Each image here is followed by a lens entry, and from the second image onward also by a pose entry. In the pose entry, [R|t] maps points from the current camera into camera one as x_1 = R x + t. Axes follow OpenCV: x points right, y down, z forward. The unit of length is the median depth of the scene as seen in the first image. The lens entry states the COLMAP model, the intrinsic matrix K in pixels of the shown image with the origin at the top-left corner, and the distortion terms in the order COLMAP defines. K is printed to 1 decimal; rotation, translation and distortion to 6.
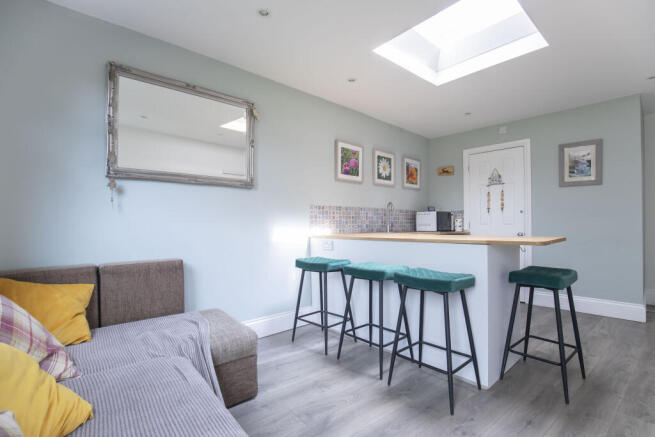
lens RADIAL K [[299.7, 0, 327.2], [0, 299.7, 220.7], [0, 0, 1]] dist [-0.038760, 0.006950]
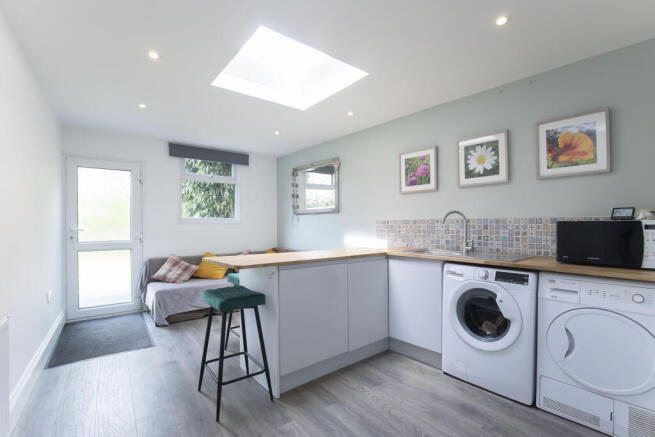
lens RADIAL K [[299.7, 0, 326.7], [0, 299.7, 222.8], [0, 0, 1]] dist [-0.038760, 0.006950]
pose [[-0.000703, -0.019257, -0.999814, 0.984696], [0.003164, 0.999810, -0.019259, -0.020287], [0.999995, -0.003176, -0.000642, 0.722856]]
